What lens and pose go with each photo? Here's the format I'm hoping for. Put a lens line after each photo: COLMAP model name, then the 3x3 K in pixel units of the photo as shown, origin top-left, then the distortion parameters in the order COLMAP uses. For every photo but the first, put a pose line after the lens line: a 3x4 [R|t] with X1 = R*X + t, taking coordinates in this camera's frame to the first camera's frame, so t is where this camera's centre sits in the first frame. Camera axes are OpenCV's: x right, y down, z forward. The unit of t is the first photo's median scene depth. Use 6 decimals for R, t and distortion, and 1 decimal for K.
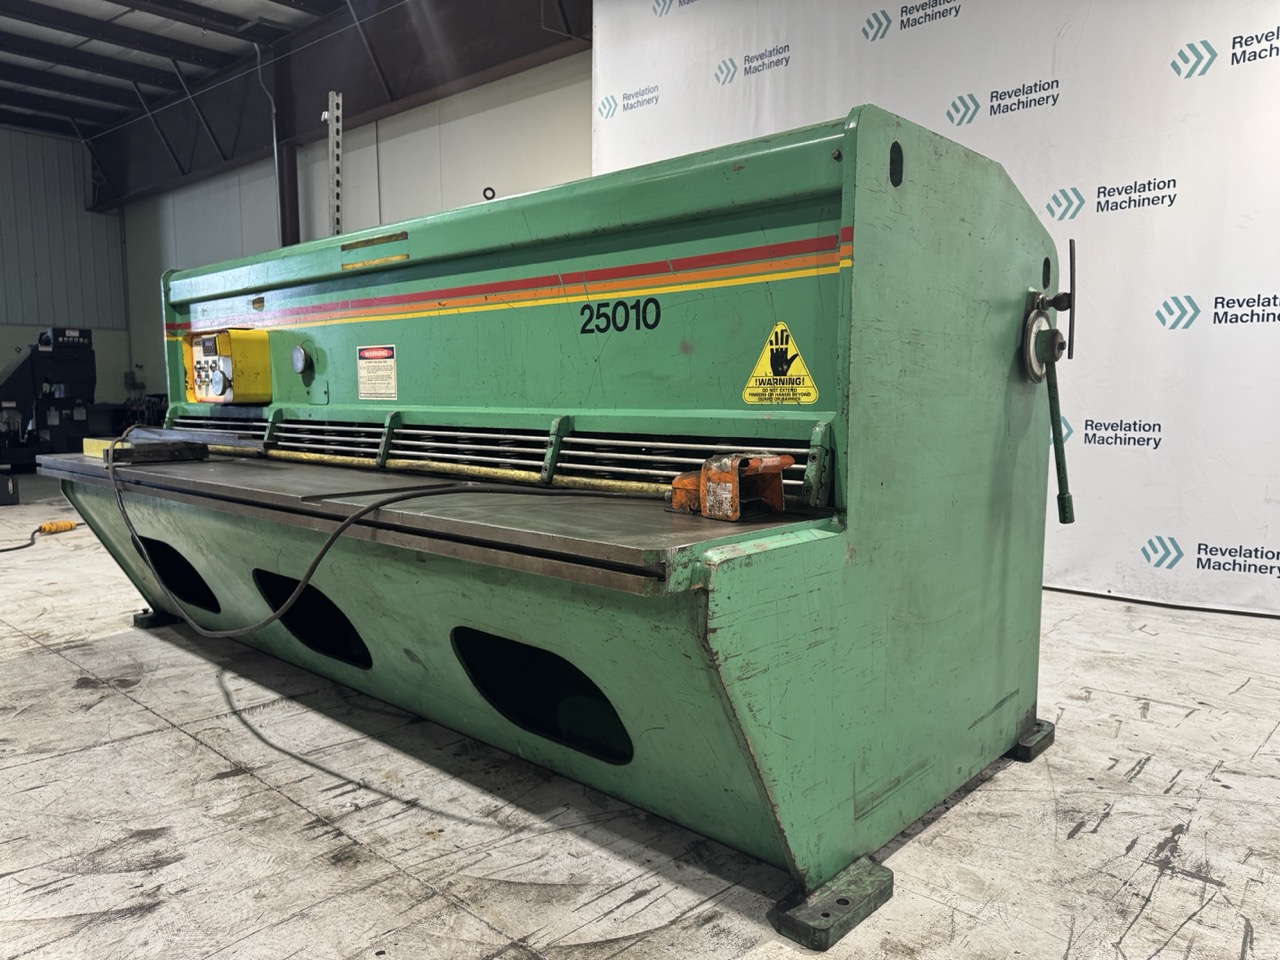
lens RADIAL K [[911.3, 0, 643.7], [0, 911.3, 477.0], [0, 0, 1]] dist [0.019952, -0.025879]
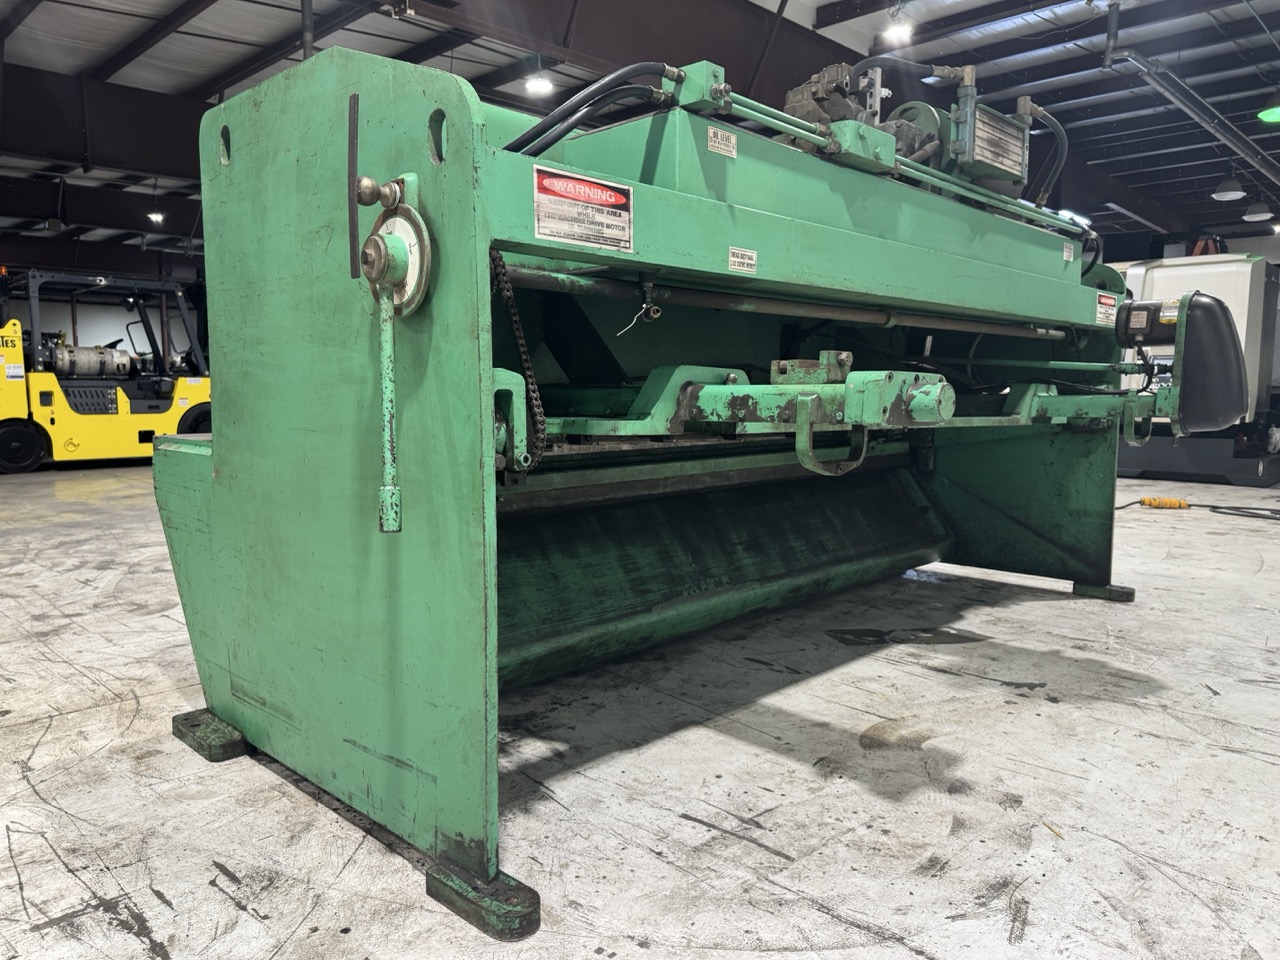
lens RADIAL K [[911.3, 0, 643.7], [0, 911.3, 477.0], [0, 0, 1]] dist [0.019952, -0.025879]
pose [[-0.018443, 0.102749, -0.994536, 1.148952], [-0.095494, 0.989977, 0.104049, -0.076876], [0.995259, 0.096892, -0.008446, 1.244134]]
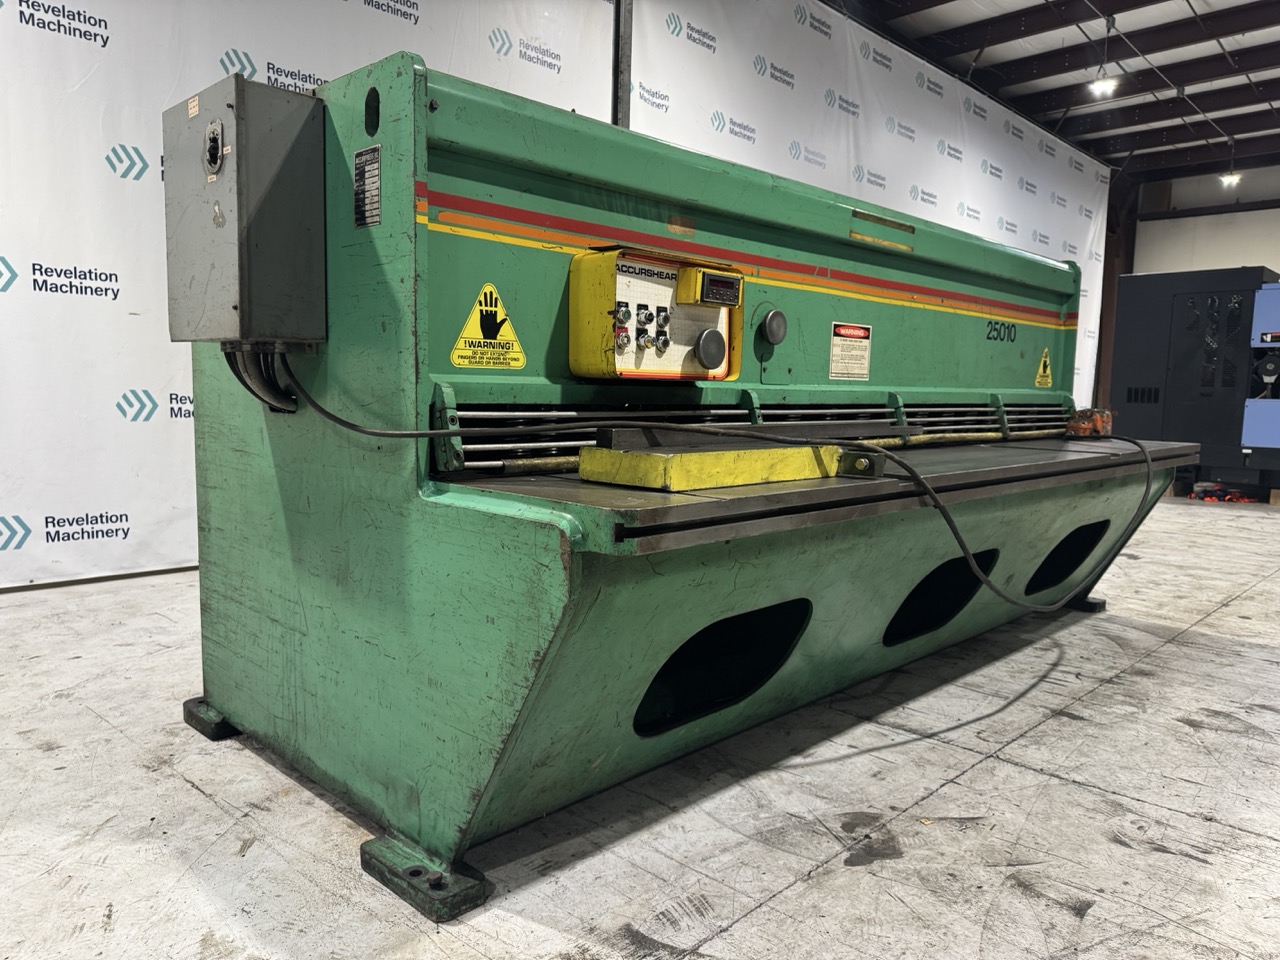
lens RADIAL K [[908.1, 0, 636.2], [0, 908.1, 481.6], [0, 0, 1]] dist [0.026063, -0.037843]
pose [[0.033337, -0.099347, 0.994494, -1.643899], [0.076036, 0.992416, 0.096591, -0.114263], [-0.996548, 0.072398, 0.040638, 1.550808]]
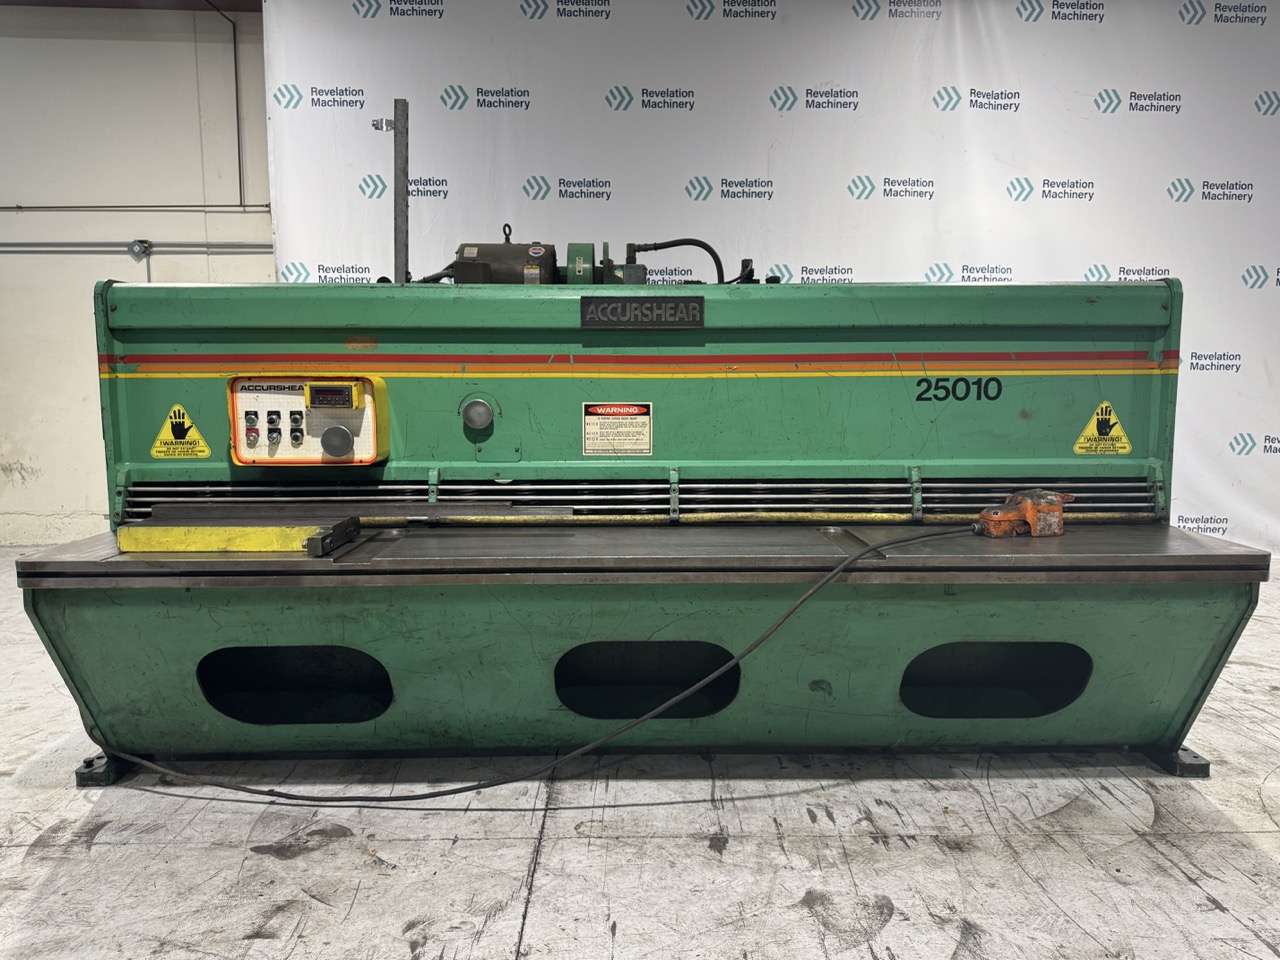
lens RADIAL K [[908.1, 0, 636.2], [0, 908.1, 481.6], [0, 0, 1]] dist [0.026063, -0.037843]
pose [[0.726423, -0.073448, 0.683312, -1.237896], [0.065738, 0.997140, 0.037294, -0.119035], [-0.684097, 0.017828, 0.729173, 0.348155]]
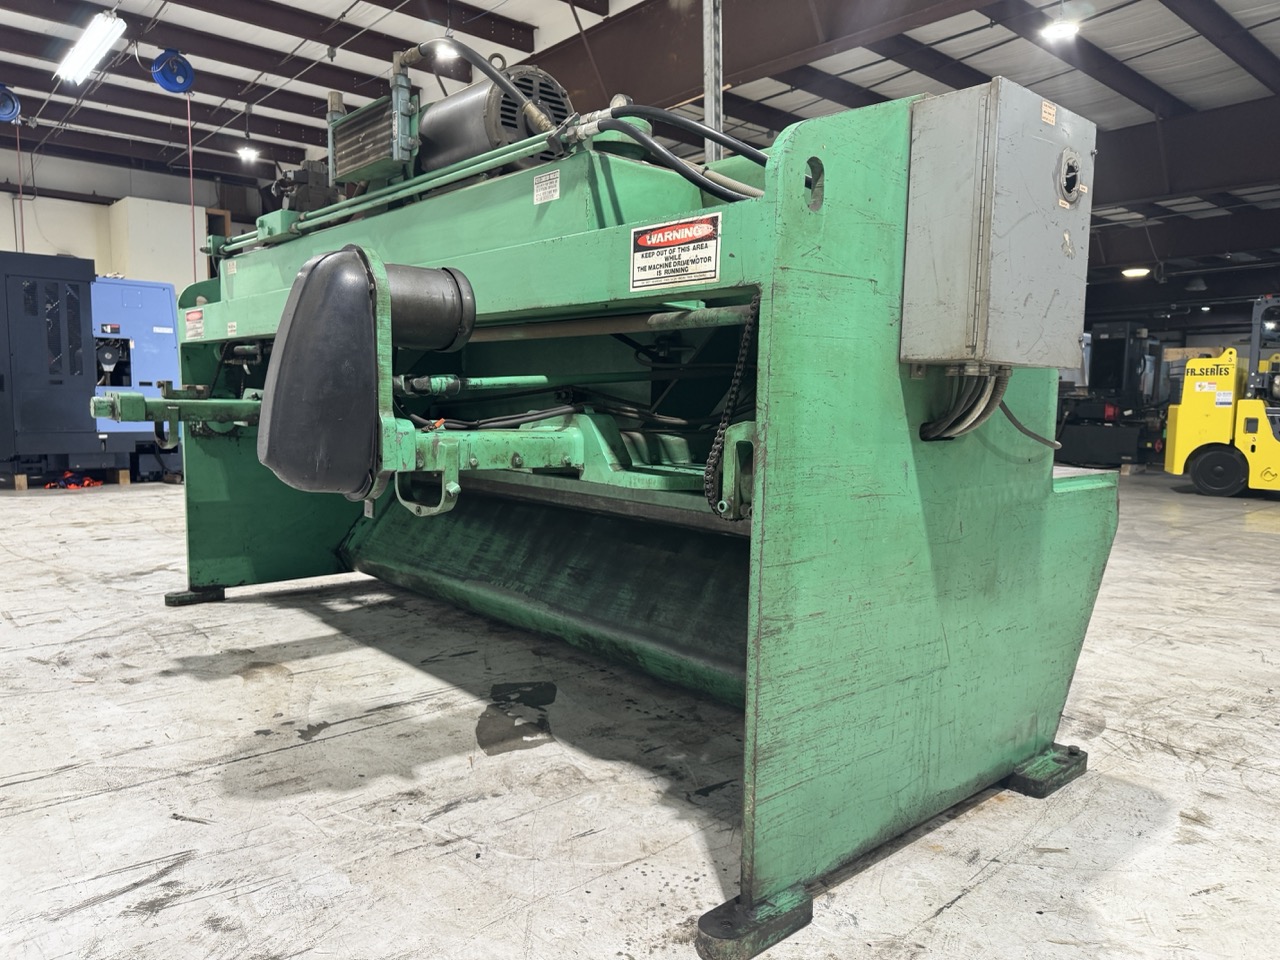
lens RADIAL K [[908.1, 0, 636.2], [0, 908.1, 481.6], [0, 0, 1]] dist [0.026063, -0.037843]
pose [[-0.994724, -0.025093, 0.099469, -0.558463], [-0.006078, 0.982335, 0.187033, -0.237767], [-0.102406, 0.185442, -0.977305, 2.777577]]
